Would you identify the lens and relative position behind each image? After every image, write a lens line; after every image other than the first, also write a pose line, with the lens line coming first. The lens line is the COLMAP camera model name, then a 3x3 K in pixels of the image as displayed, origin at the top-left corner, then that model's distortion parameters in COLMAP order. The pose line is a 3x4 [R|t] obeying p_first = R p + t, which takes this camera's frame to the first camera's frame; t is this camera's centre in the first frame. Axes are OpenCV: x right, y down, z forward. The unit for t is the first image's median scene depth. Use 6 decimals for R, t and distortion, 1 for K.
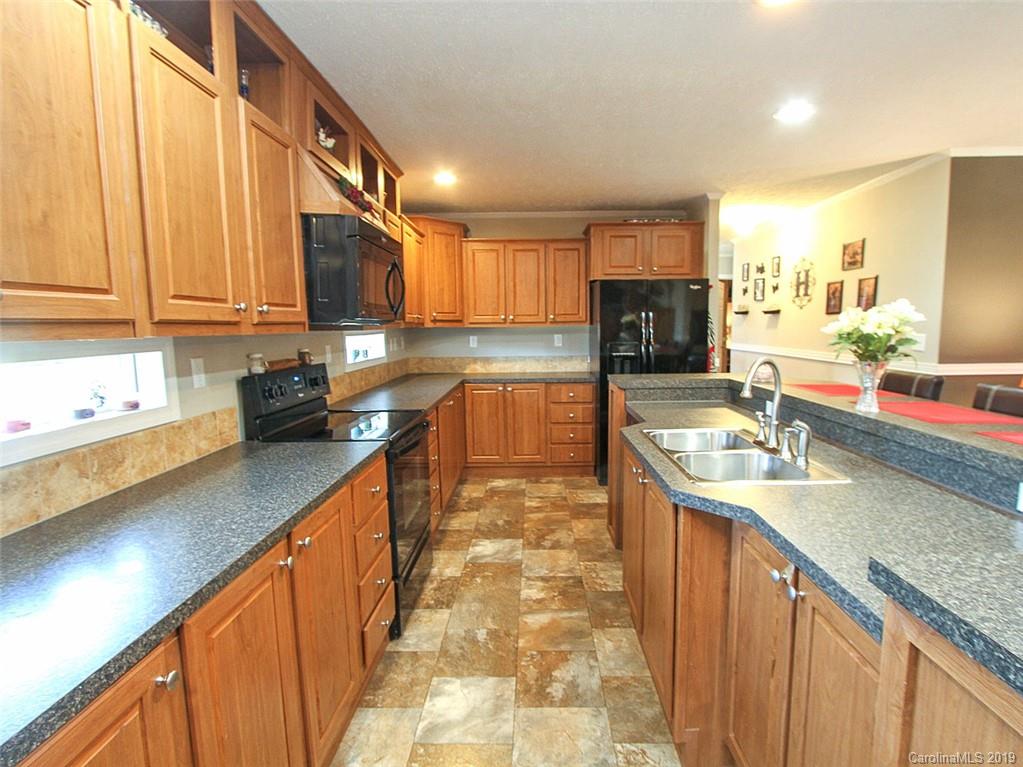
lens RADIAL K [[533.1, 0, 530.2], [0, 533.1, 388.7], [0, 0, 1]] dist [-0.019534, 0.001224]
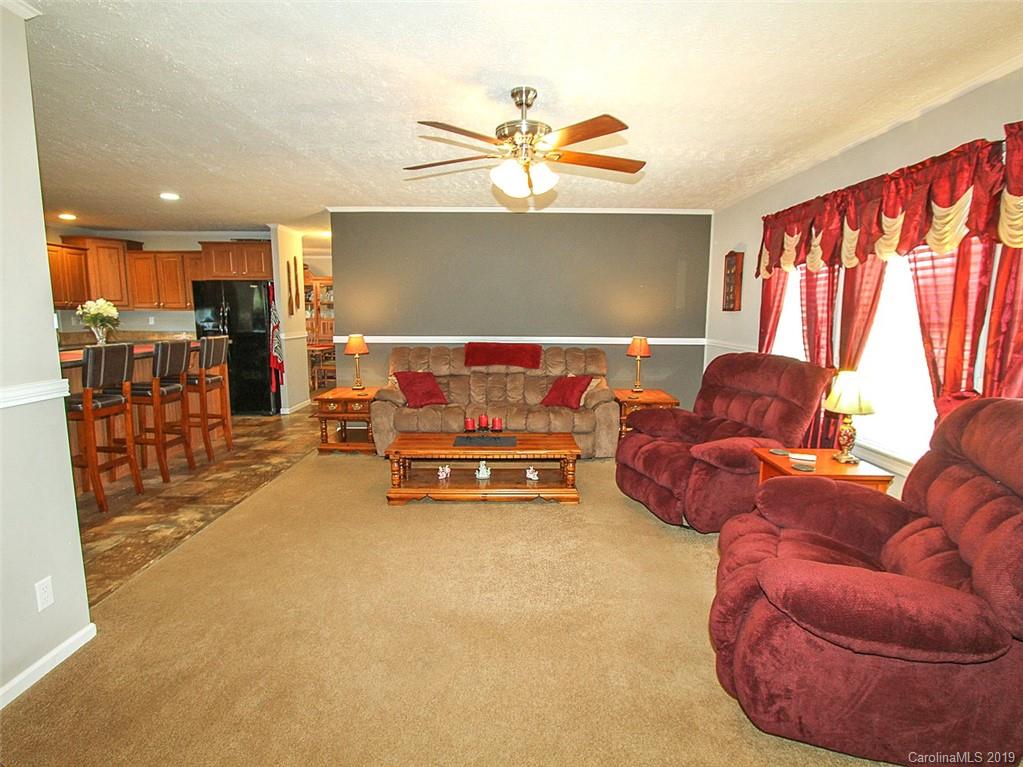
lens RADIAL K [[530.0, 0, 515.4], [0, 530.0, 392.7], [0, 0, 1]] dist [-0.020852, 0.000364]
pose [[0.999734, 0.016753, 0.015820, 1.298767], [-0.017242, 0.999362, 0.031290, 0.068806], [-0.015286, -0.031554, 0.999385, -0.672272]]
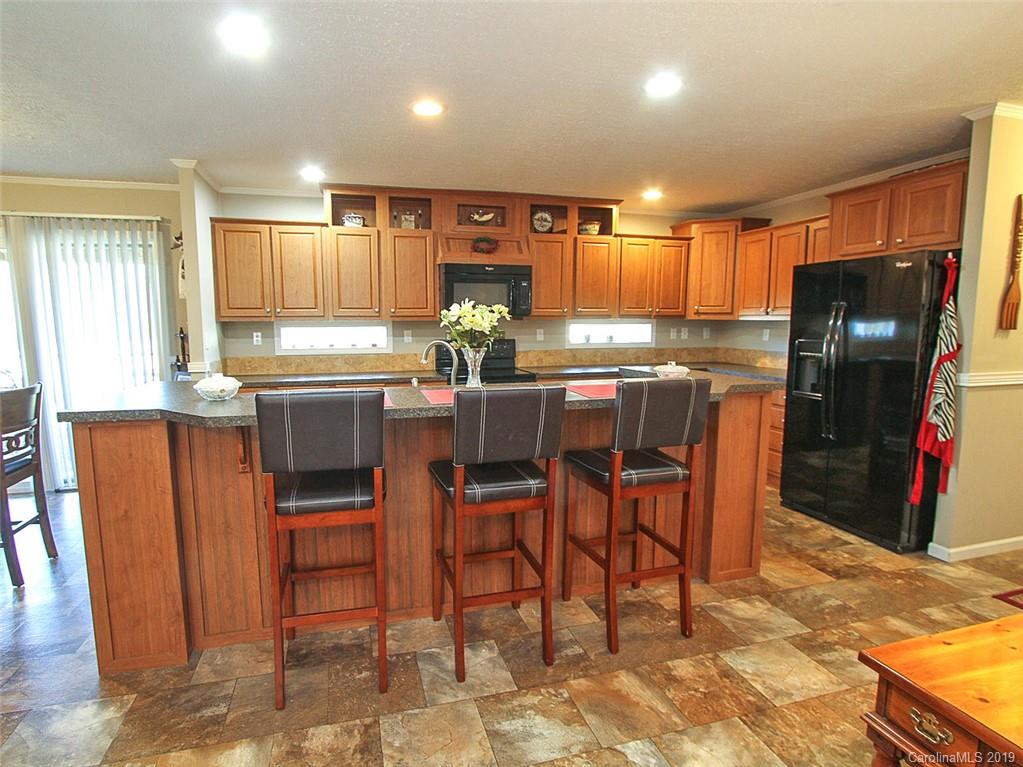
lens RADIAL K [[533.2, 0, 483.7], [0, 533.2, 387.8], [0, 0, 1]] dist [-0.022700, 0.002690]
pose [[0.263924, 0.131698, -0.955510, 1.040461], [-0.115107, 0.987856, 0.104362, -0.051961], [0.957650, 0.082442, 0.275879, 0.376768]]
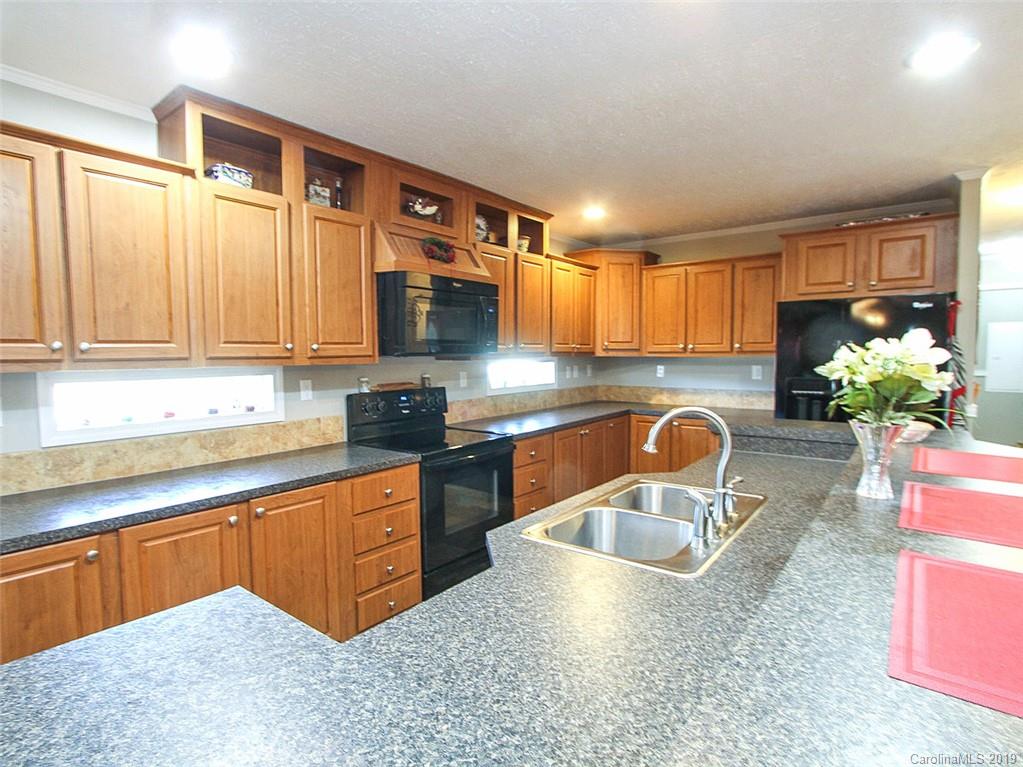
lens RADIAL K [[533.2, 0, 483.7], [0, 533.2, 387.8], [0, 0, 1]] dist [-0.022700, 0.002690]
pose [[0.776757, 0.046600, -0.628074, 0.372332], [-0.075354, 0.996972, -0.019221, -0.025080], [0.625276, 0.062258, 0.777916, 0.094582]]
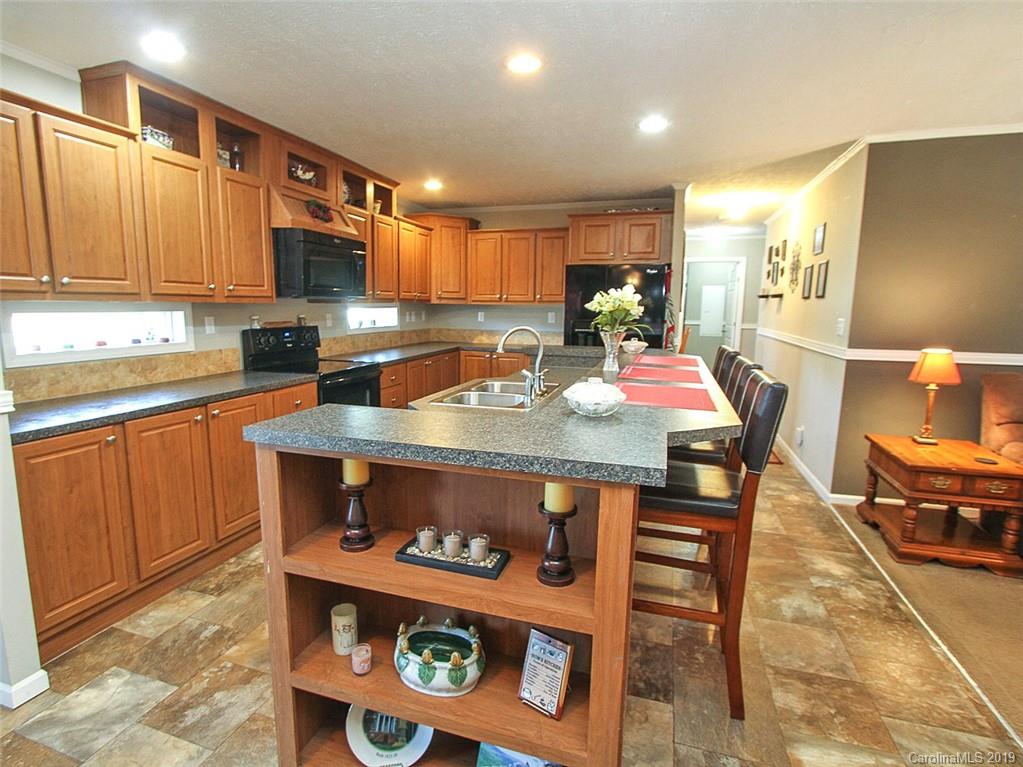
lens RADIAL K [[533.2, 0, 483.7], [0, 533.2, 387.8], [0, 0, 1]] dist [-0.022700, 0.002690]
pose [[0.947807, 0.068934, -0.311305, 0.420893], [-0.058004, 0.997335, 0.044245, 0.024754], [0.313525, -0.023879, 0.949280, -0.194132]]
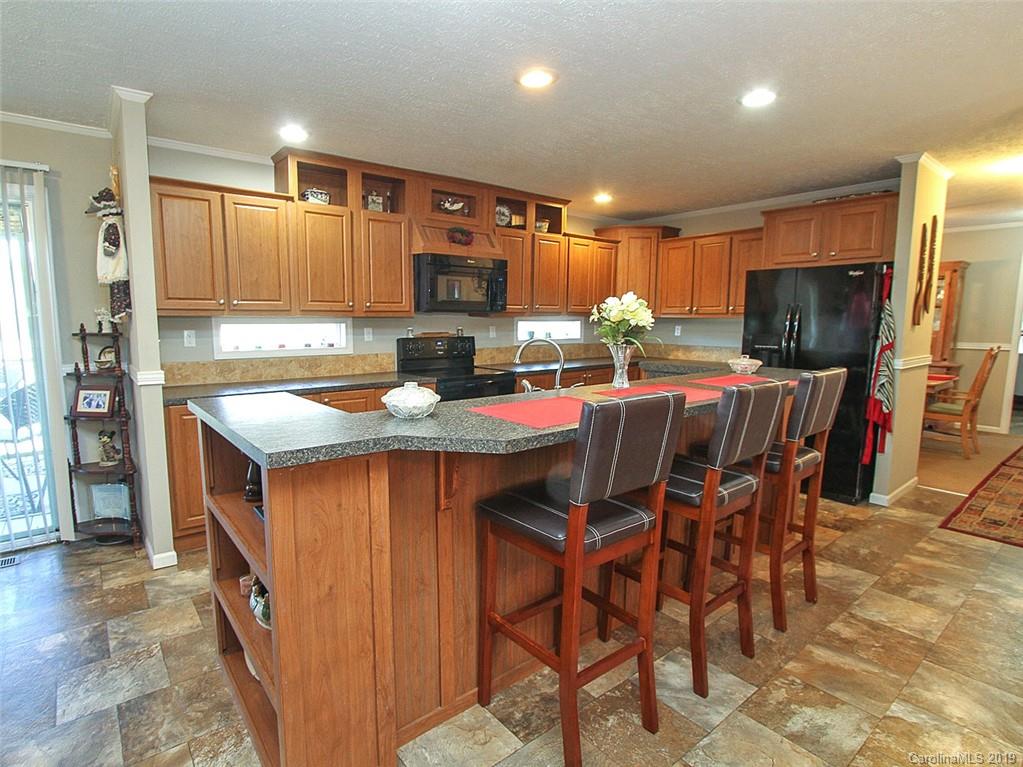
lens RADIAL K [[533.2, 0, 483.7], [0, 533.2, 387.8], [0, 0, 1]] dist [-0.022700, 0.002690]
pose [[0.618702, 0.113786, -0.777342, 0.770413], [-0.102373, 0.992696, 0.063829, -0.000443], [0.778927, 0.040088, 0.625831, 0.008209]]
